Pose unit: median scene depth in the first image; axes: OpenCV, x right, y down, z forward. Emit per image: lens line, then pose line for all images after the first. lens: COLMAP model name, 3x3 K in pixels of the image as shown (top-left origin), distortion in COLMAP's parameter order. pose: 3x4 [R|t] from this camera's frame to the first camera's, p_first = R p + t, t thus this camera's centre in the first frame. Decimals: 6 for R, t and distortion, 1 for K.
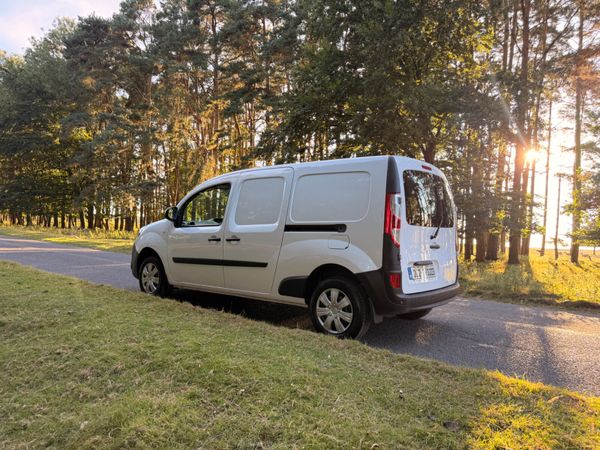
lens RADIAL K [[428.6, 0, 300.0], [0, 428.6, 225.0], [0, 0, 1]] dist [0.009553, -0.010792]
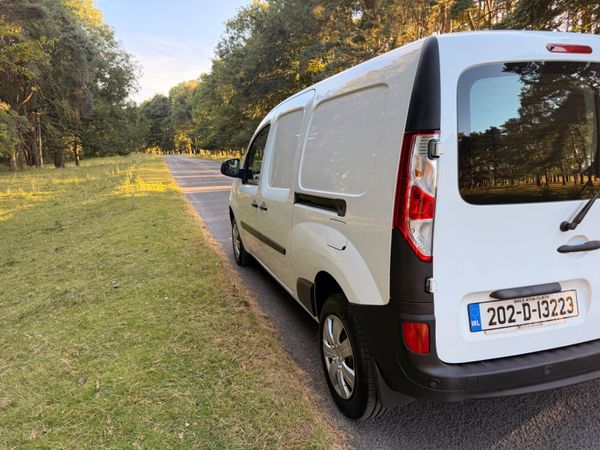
lens RADIAL K [[428.6, 0, 300.0], [0, 428.6, 225.0], [0, 0, 1]] dist [0.009553, -0.010792]
pose [[0.837808, 0.034582, -0.544869, 0.331318], [0.065491, 0.984420, 0.163182, -0.058066], [0.542023, -0.172399, 0.822490, 0.549290]]
